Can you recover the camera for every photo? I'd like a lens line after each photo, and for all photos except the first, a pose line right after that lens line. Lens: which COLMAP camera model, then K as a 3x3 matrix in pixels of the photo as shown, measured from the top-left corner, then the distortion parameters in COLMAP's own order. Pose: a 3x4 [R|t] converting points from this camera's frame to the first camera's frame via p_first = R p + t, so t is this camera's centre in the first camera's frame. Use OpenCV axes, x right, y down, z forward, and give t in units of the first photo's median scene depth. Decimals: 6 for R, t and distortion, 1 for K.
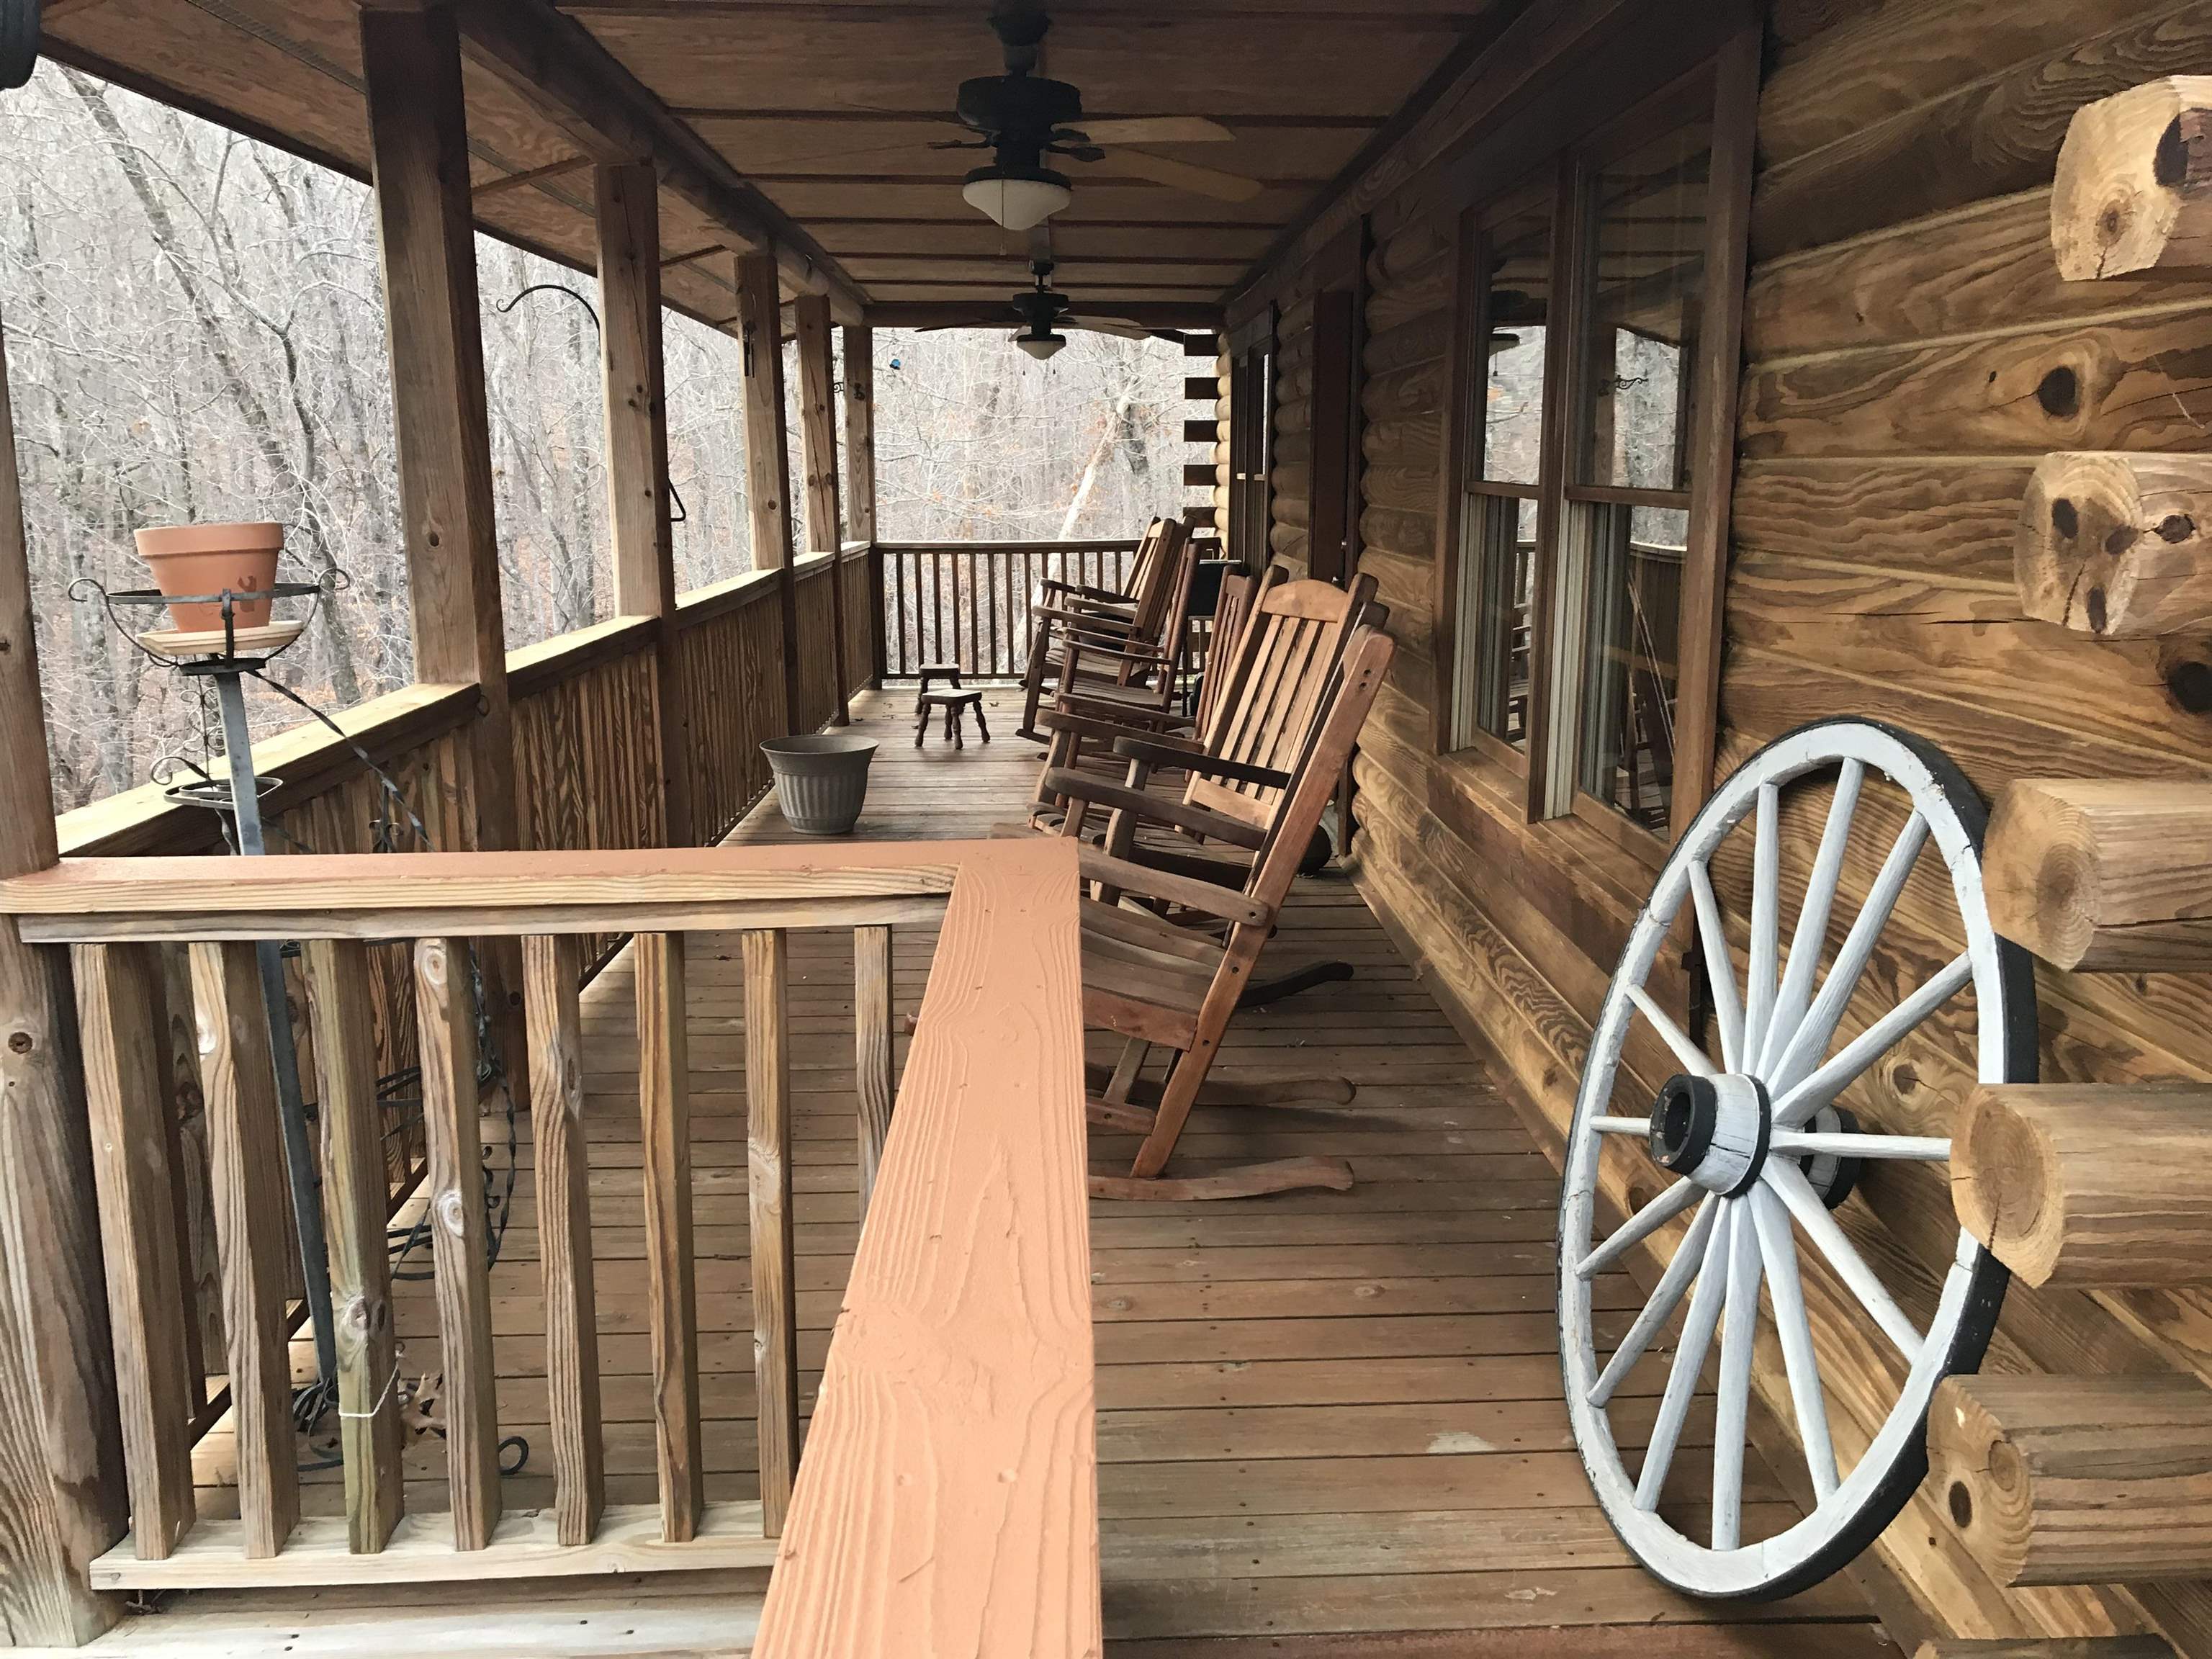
lens RADIAL K [[1828.1, 0, 1110.9], [0, 1828.1, 828.1], [0, 0, 1]] dist [0.015635, 0.004848]
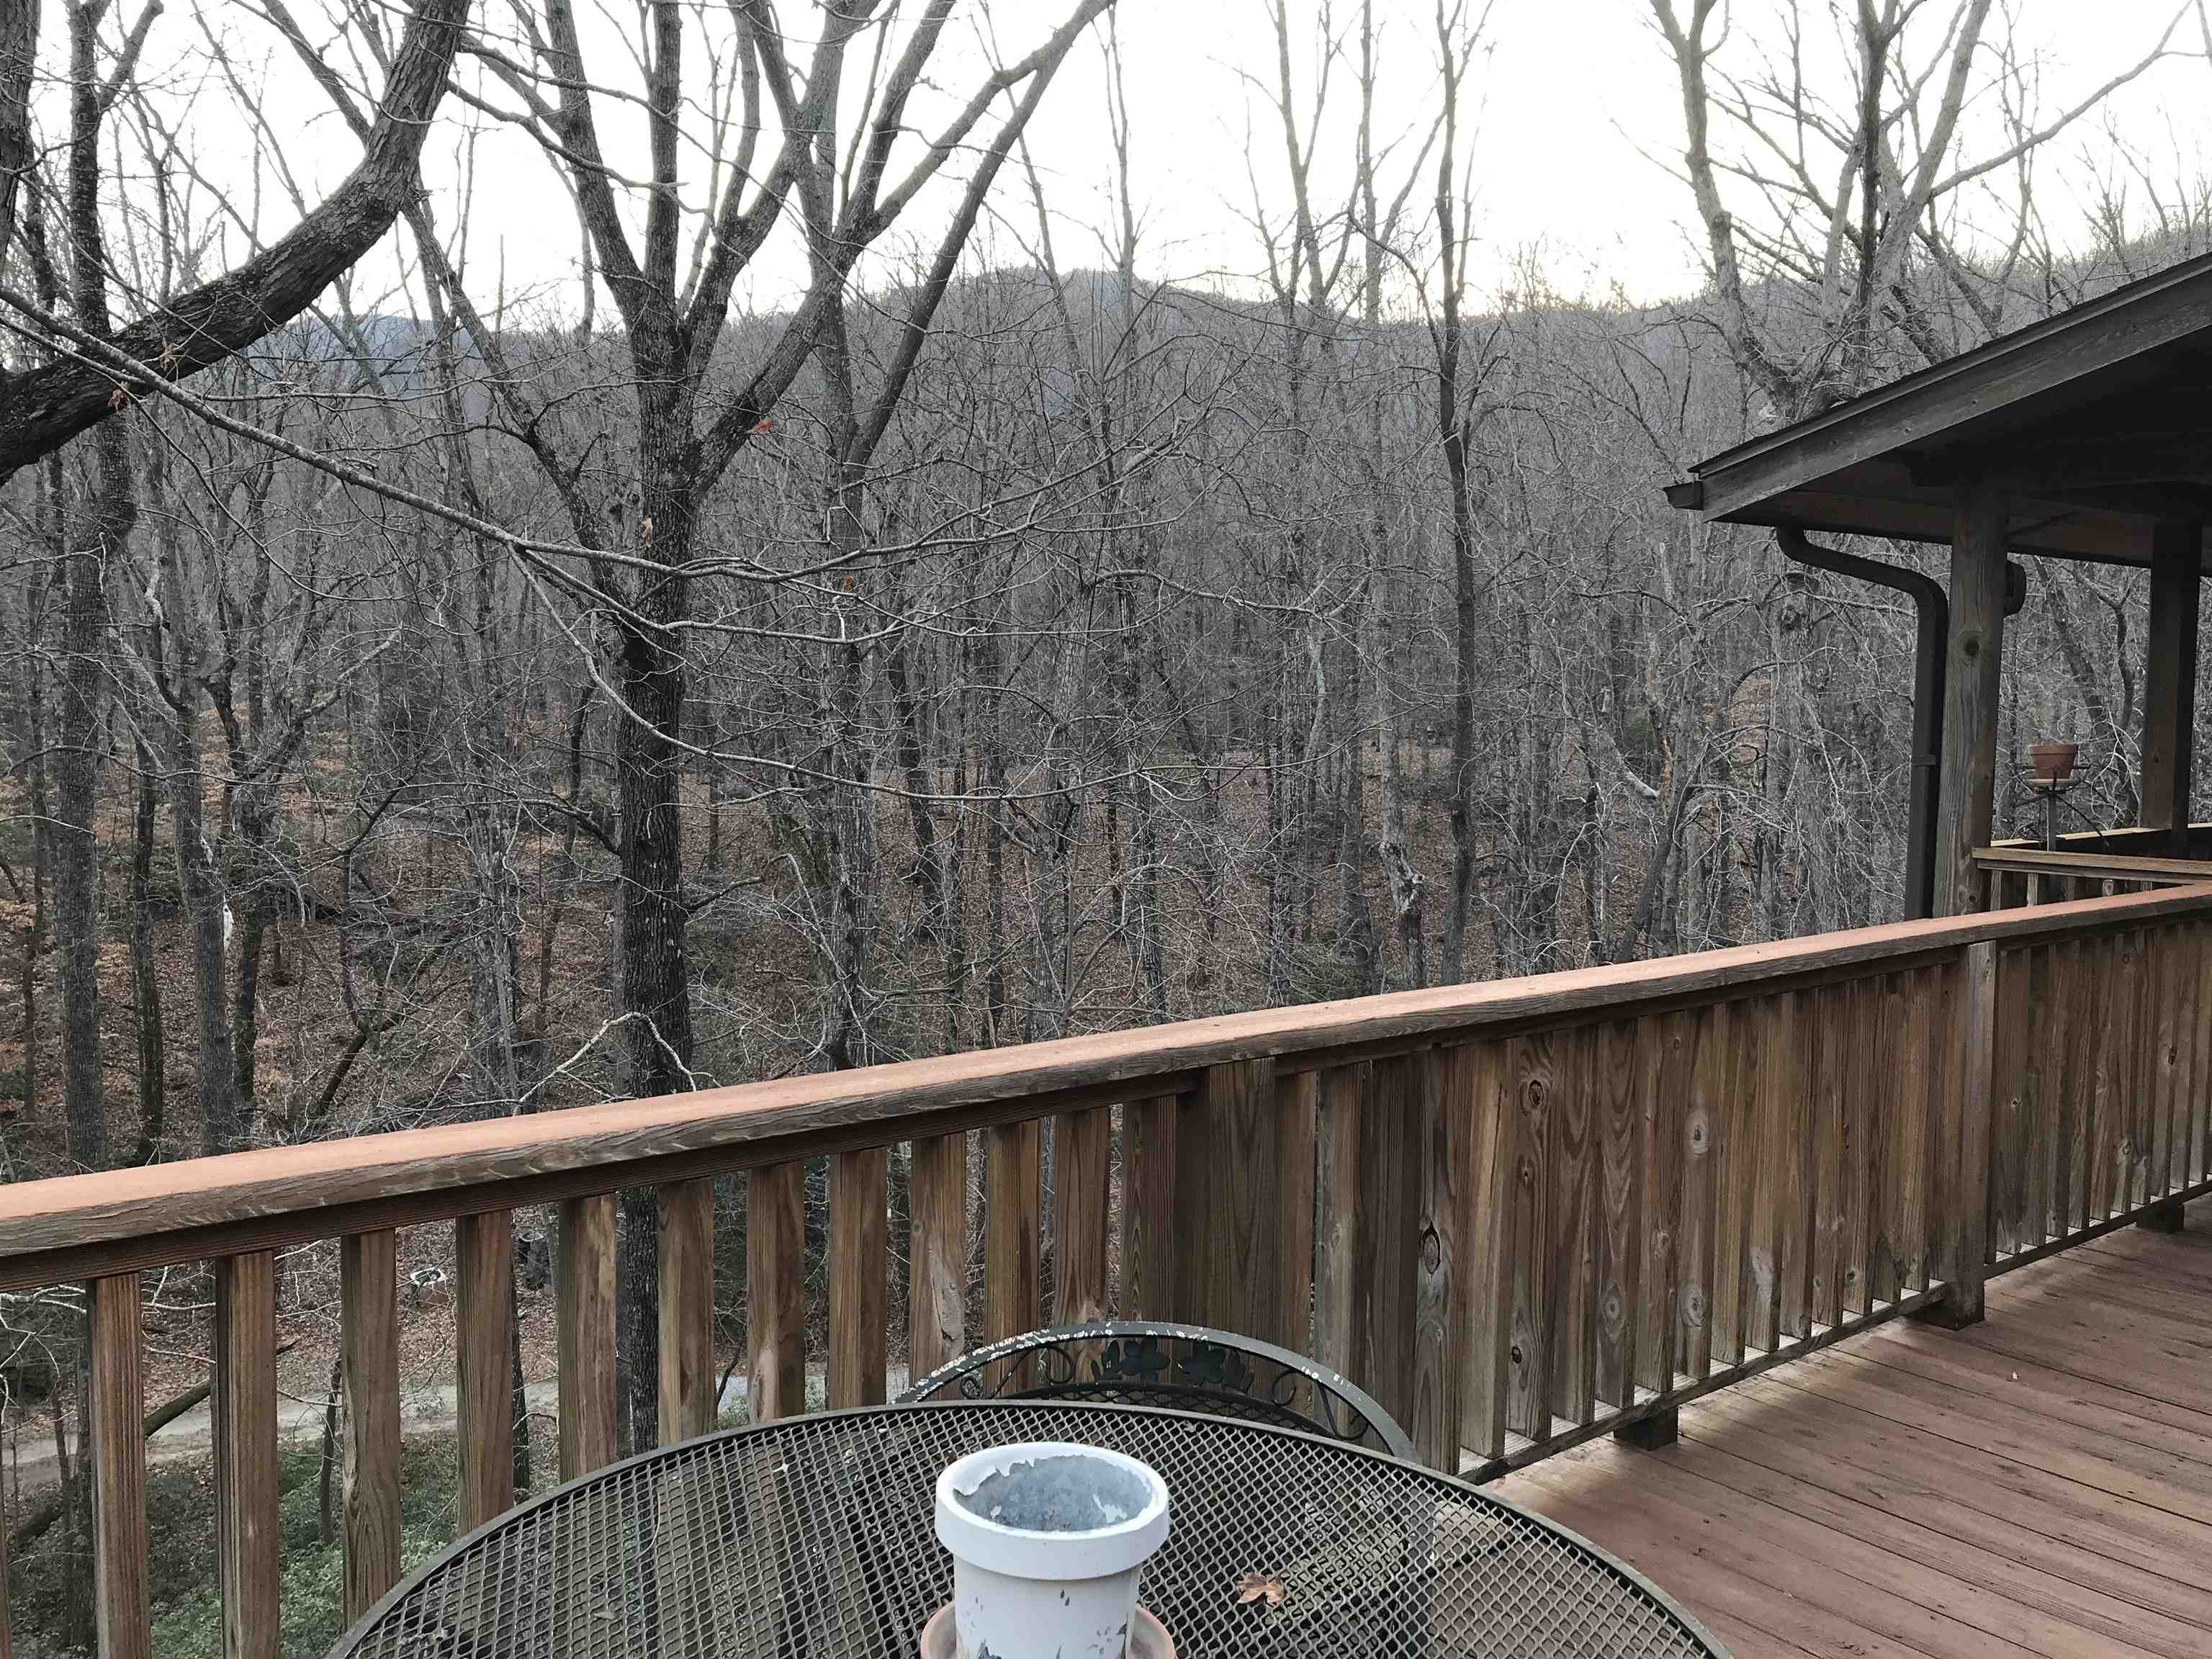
lens RADIAL K [[1828.1, 0, 1105.0], [0, 1828.1, 835.7], [0, 0, 1]] dist [0.015635, 0.004848]
pose [[0.609578, 0.069756, -0.789651, 0.102244], [-0.169501, 0.984553, -0.043875, 0.040627], [0.774393, 0.160592, 0.611985, -0.217863]]
